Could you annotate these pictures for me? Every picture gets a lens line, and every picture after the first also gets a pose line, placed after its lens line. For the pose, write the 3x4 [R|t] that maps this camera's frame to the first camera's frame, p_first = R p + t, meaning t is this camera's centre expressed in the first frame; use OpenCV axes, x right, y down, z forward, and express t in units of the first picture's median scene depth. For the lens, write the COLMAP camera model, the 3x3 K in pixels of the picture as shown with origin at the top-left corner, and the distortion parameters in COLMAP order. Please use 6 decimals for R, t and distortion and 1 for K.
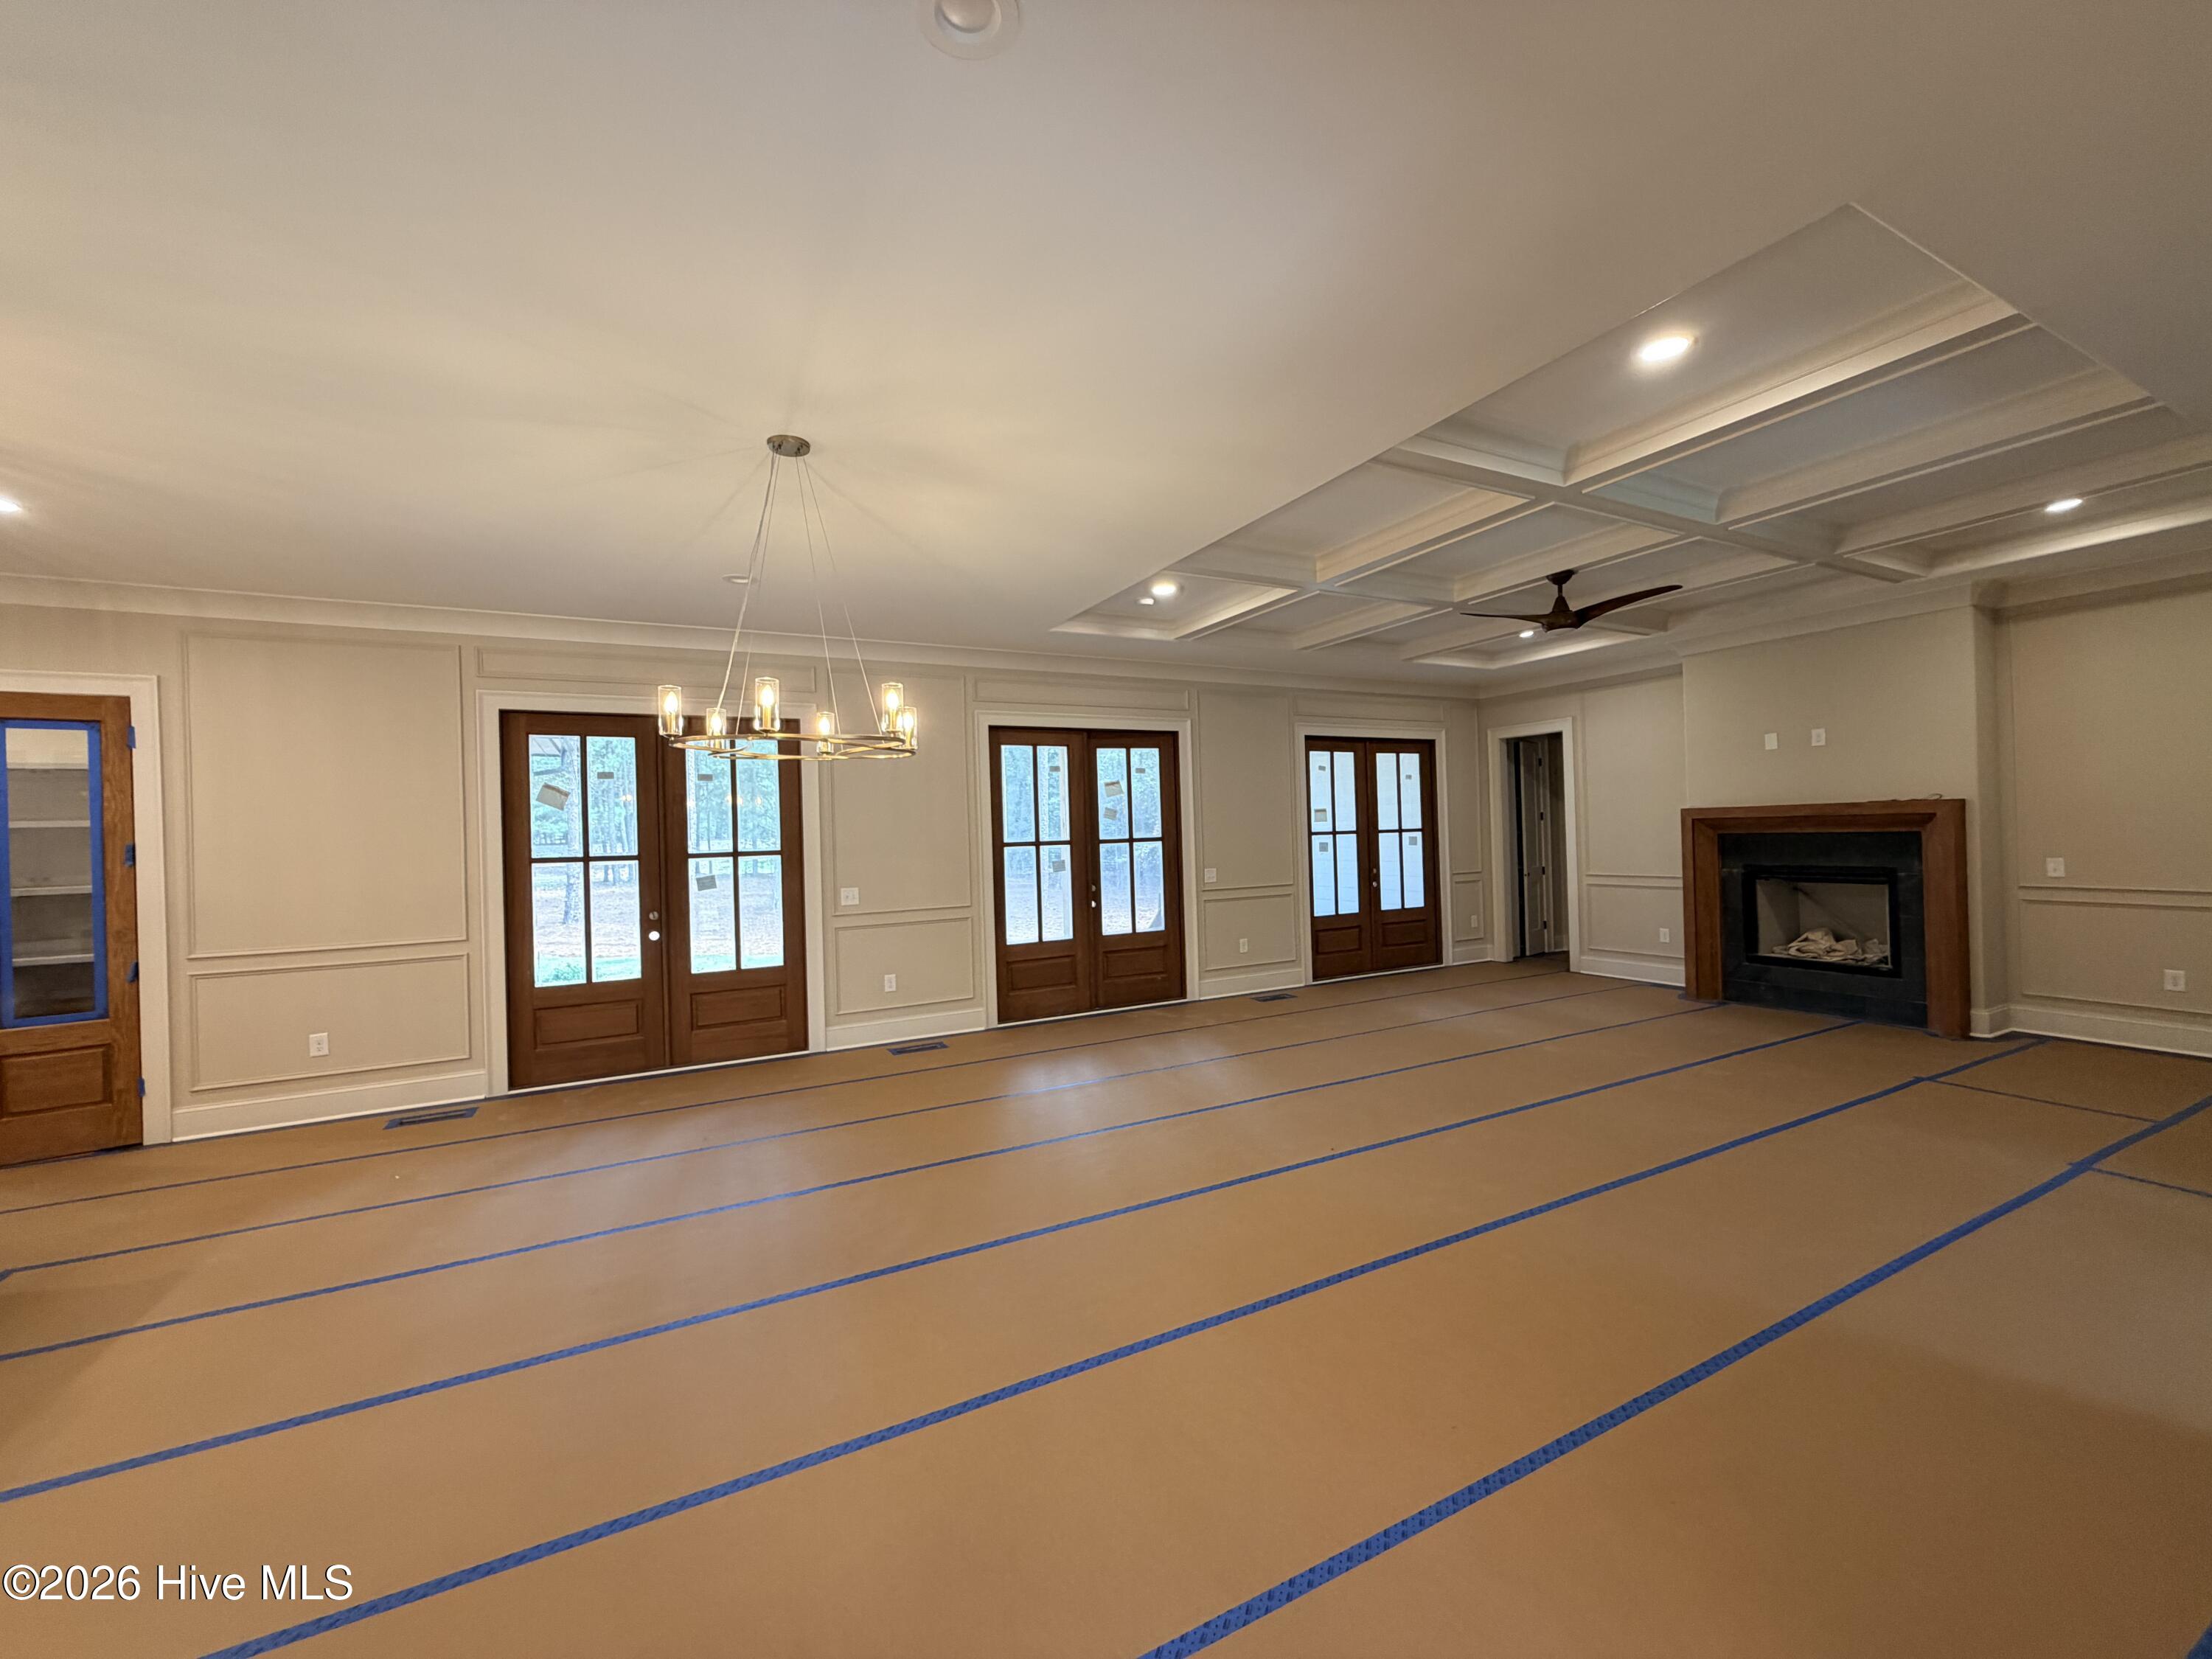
lens RADIAL K [[881.6, 0, 1097.3], [0, 881.6, 831.7], [0, 0, 1]] dist [-0.000158, -0.000006]
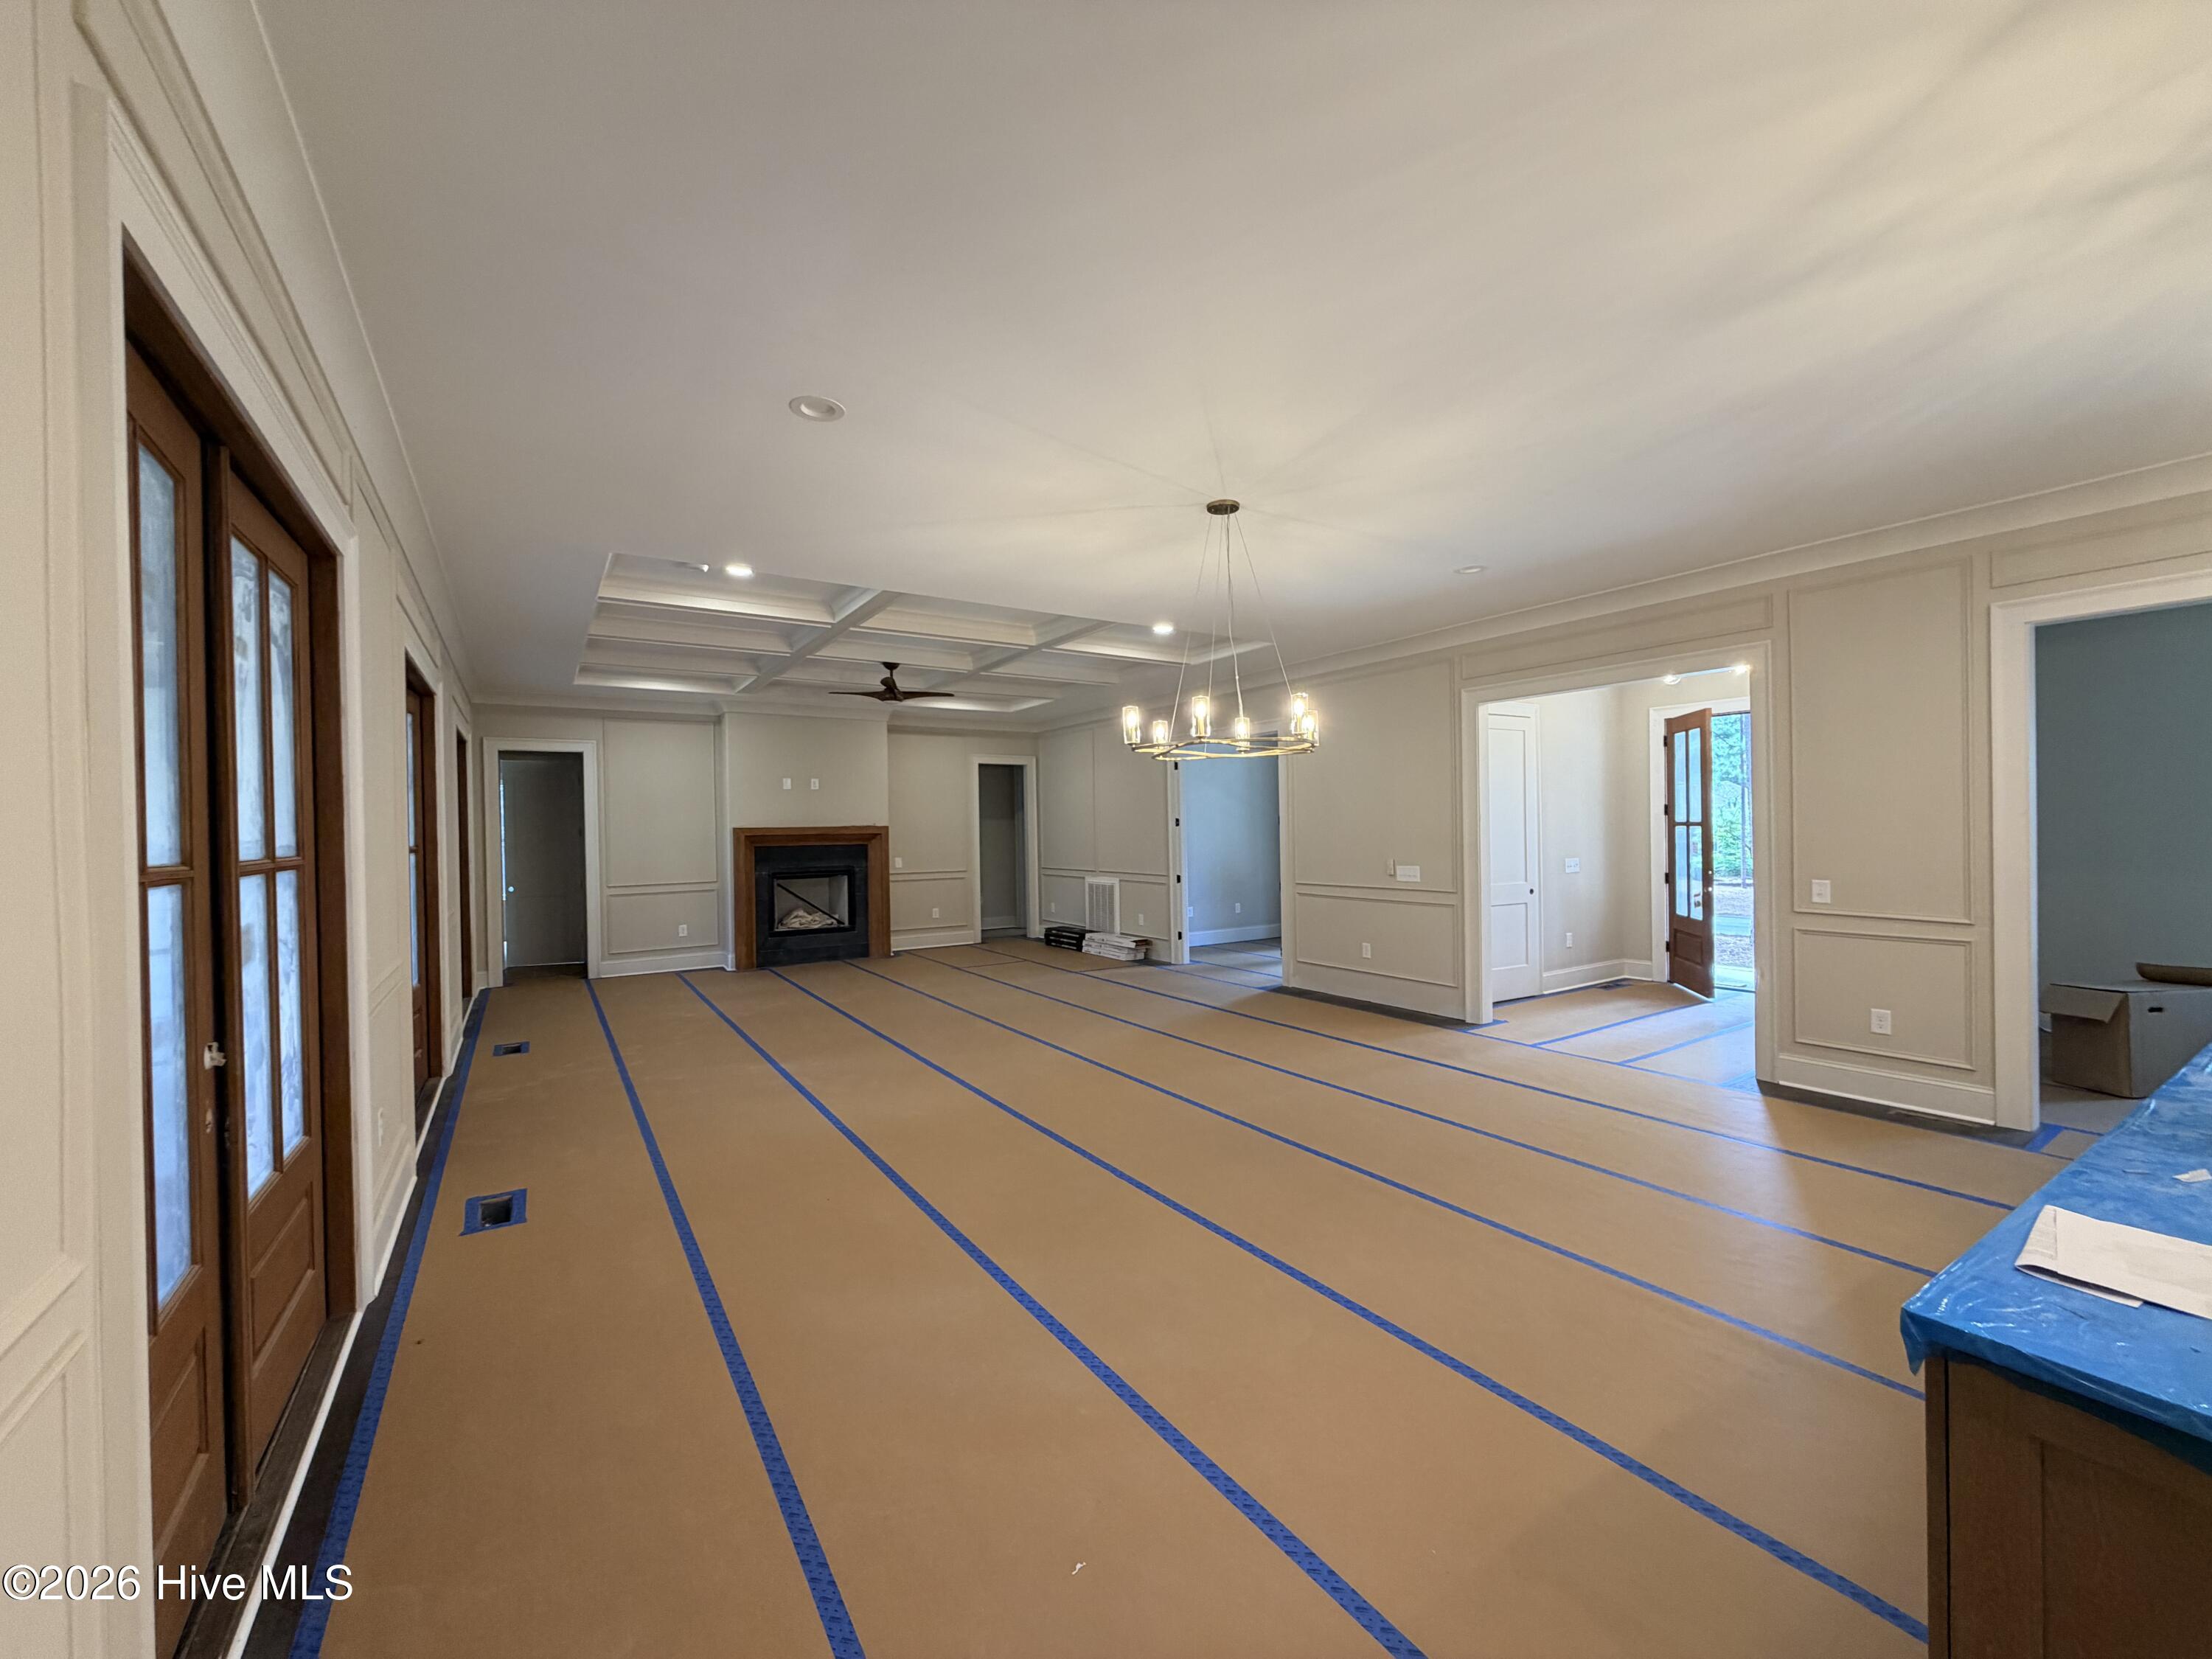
lens RADIAL K [[881.6, 0, 1097.3], [0, 881.6, 831.7], [0, 0, 1]] dist [-0.000158, -0.000006]
pose [[-0.085904, 0.026214, 0.995959, -0.741551], [0.015884, 0.999563, -0.024939, 0.022609], [-0.996177, 0.013677, -0.086282, 0.613332]]
